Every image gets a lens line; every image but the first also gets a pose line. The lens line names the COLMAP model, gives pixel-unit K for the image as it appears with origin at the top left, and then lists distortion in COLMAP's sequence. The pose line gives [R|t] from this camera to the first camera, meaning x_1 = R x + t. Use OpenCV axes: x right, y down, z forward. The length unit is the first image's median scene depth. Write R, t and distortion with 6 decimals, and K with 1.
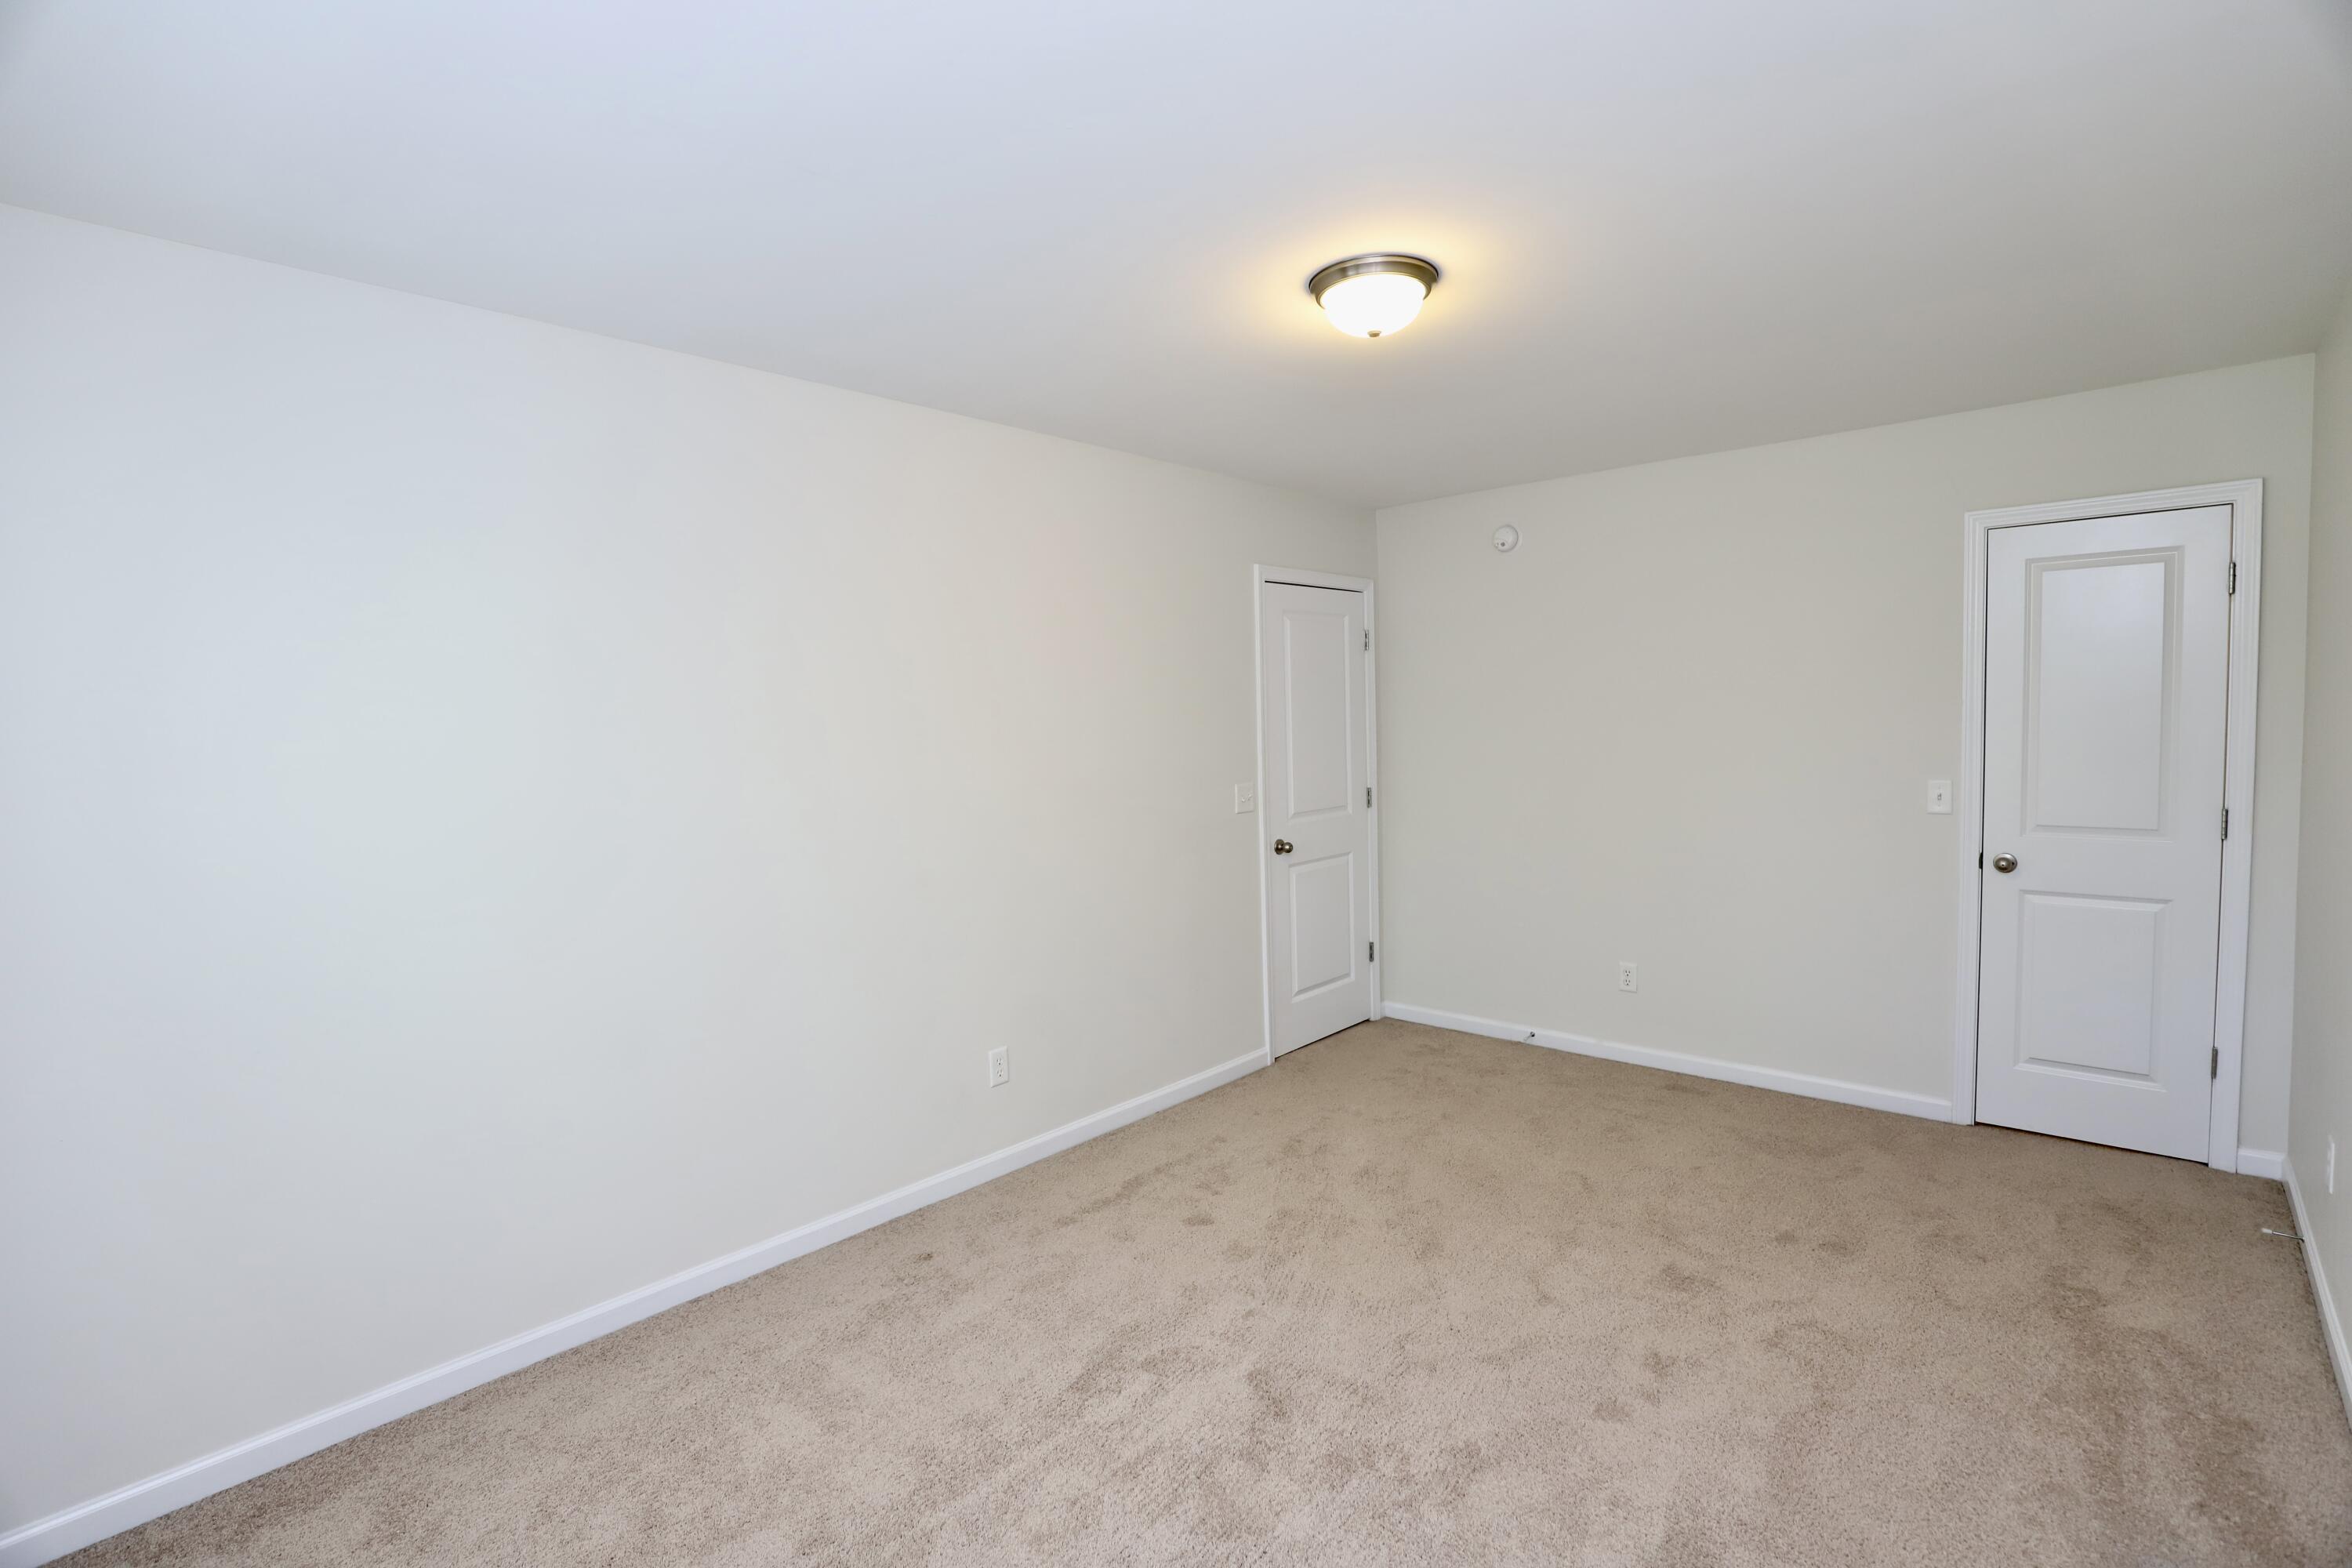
lens RADIAL K [[1085.0, 0, 1172.1], [0, 1085.0, 779.3], [0, 0, 1]] dist [-0.035625, 0.008567]
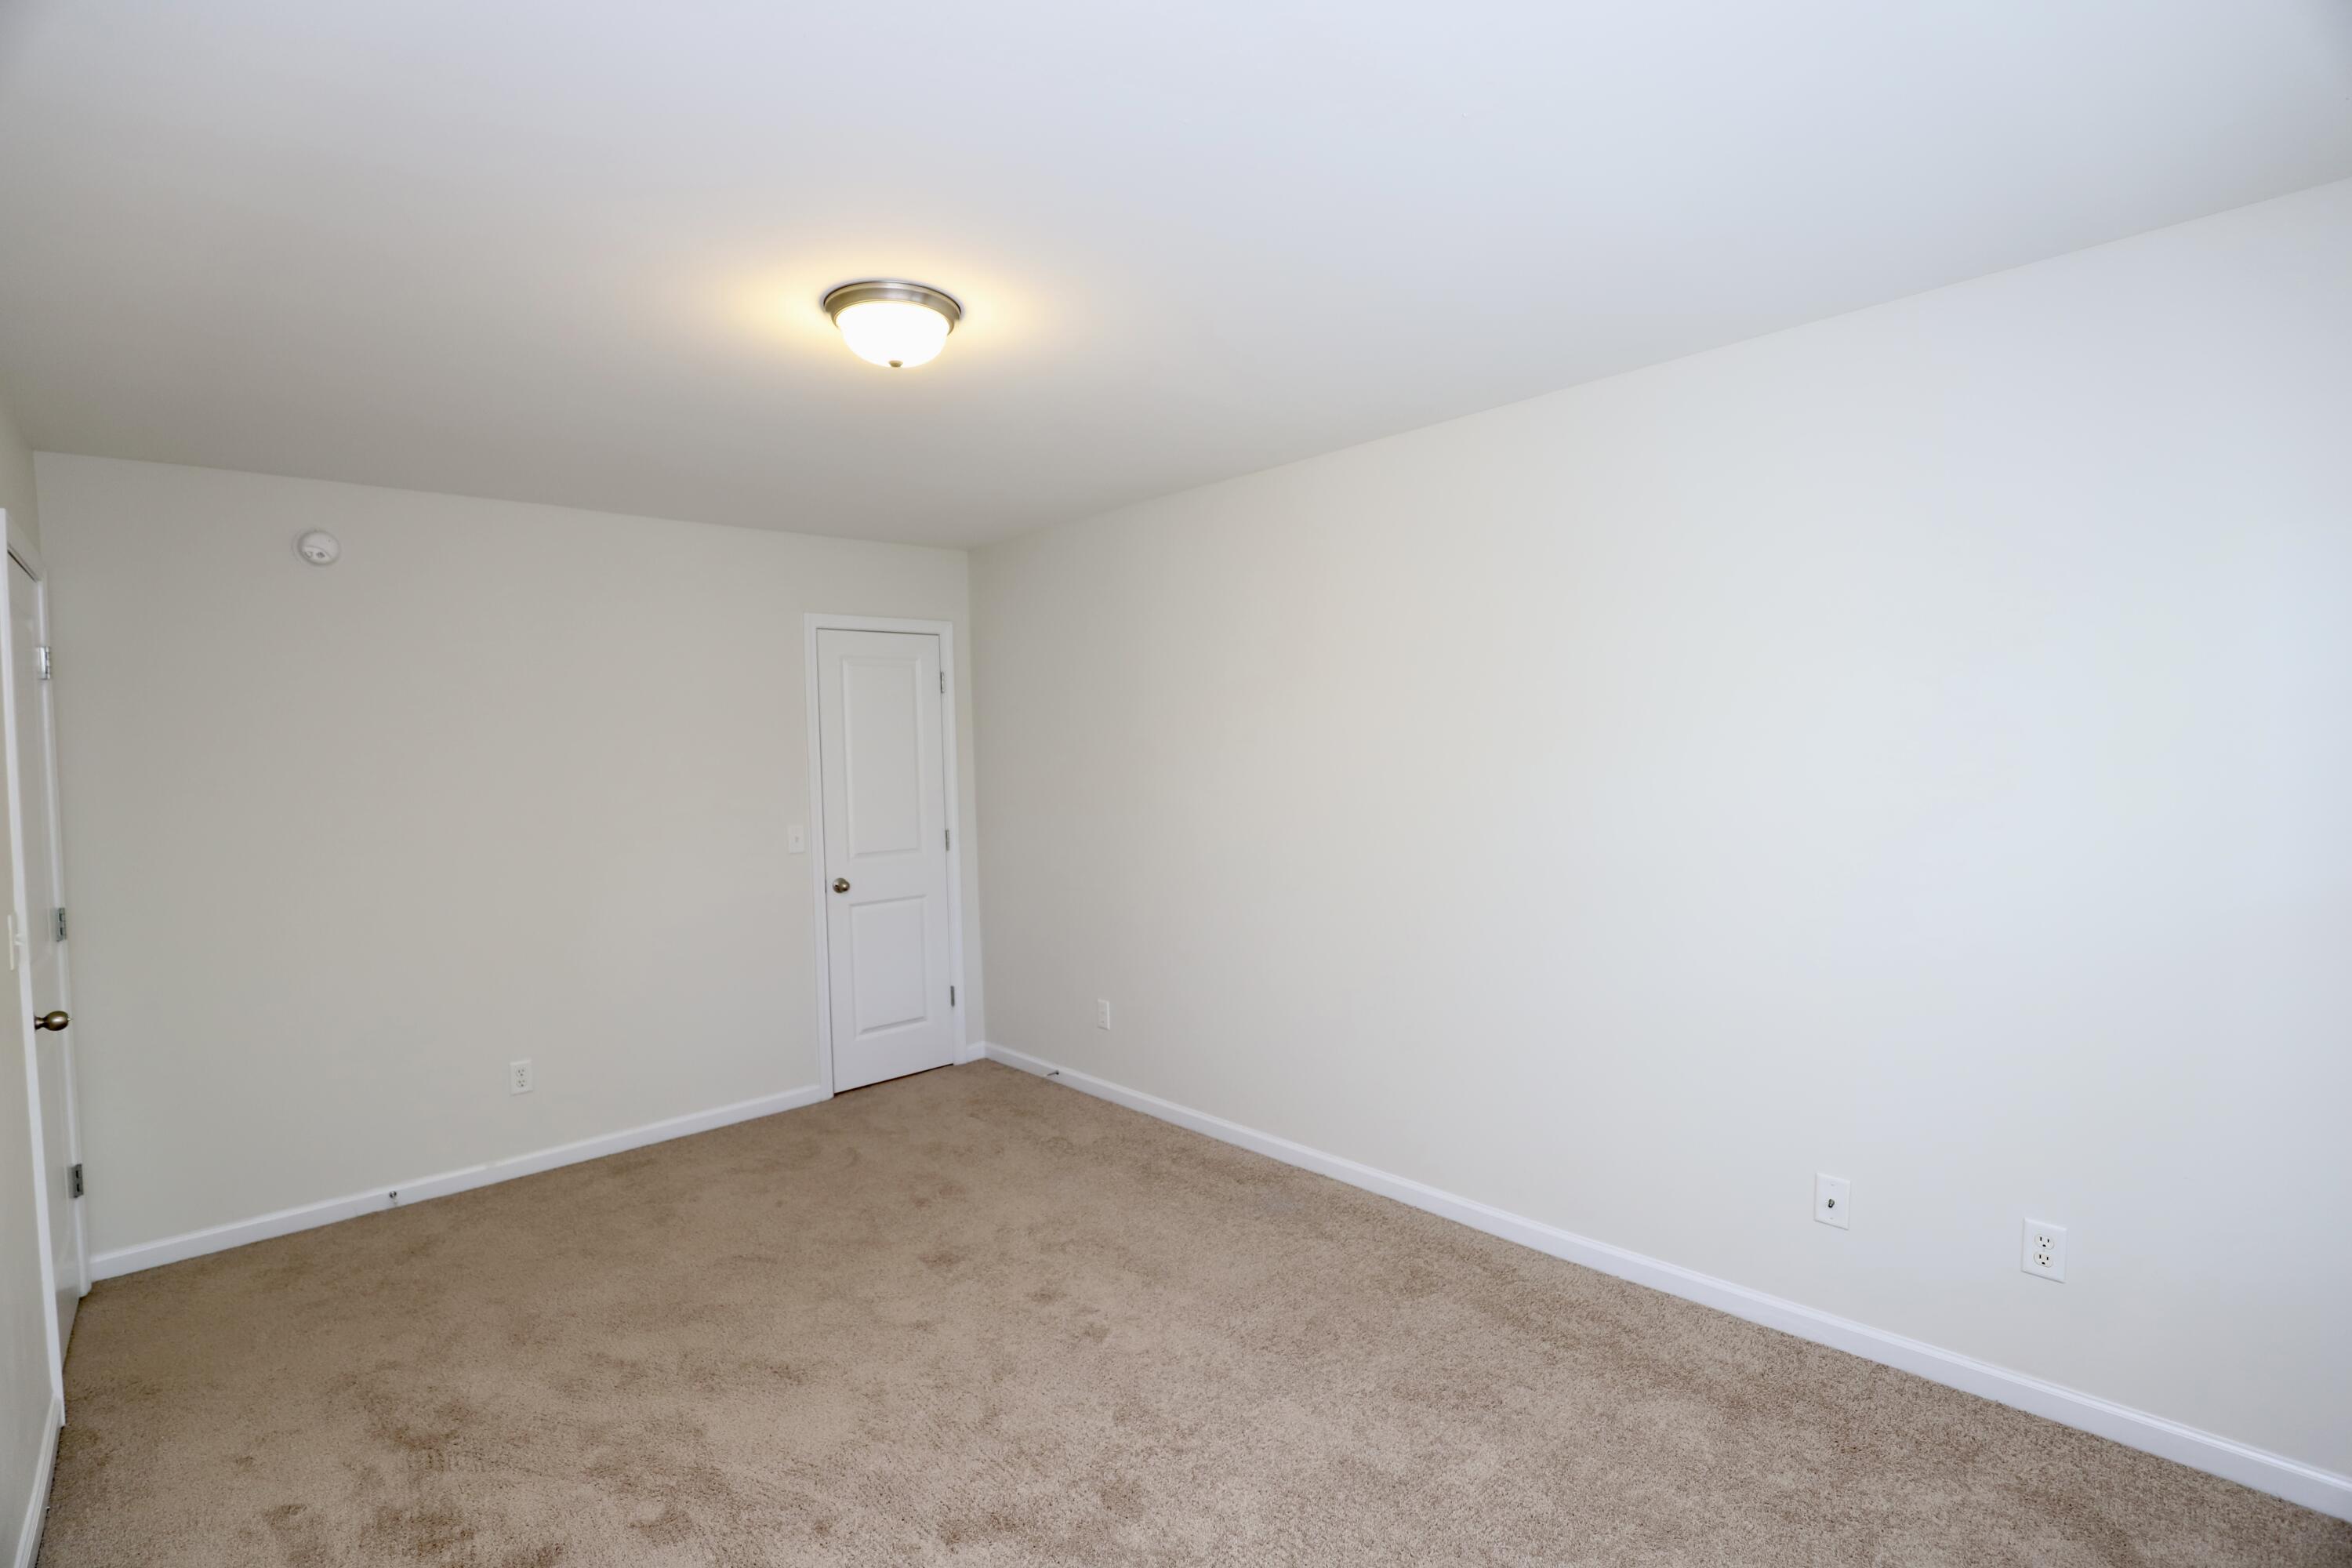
lens RADIAL K [[1085.0, 0, 1172.1], [0, 1085.0, 779.3], [0, 0, 1]] dist [-0.035625, 0.008567]
pose [[0.082867, -0.007213, 0.996534, -0.524011], [0.084010, 0.996465, 0.000227, -0.018171], [-0.993013, 0.083700, 0.083180, 0.499884]]
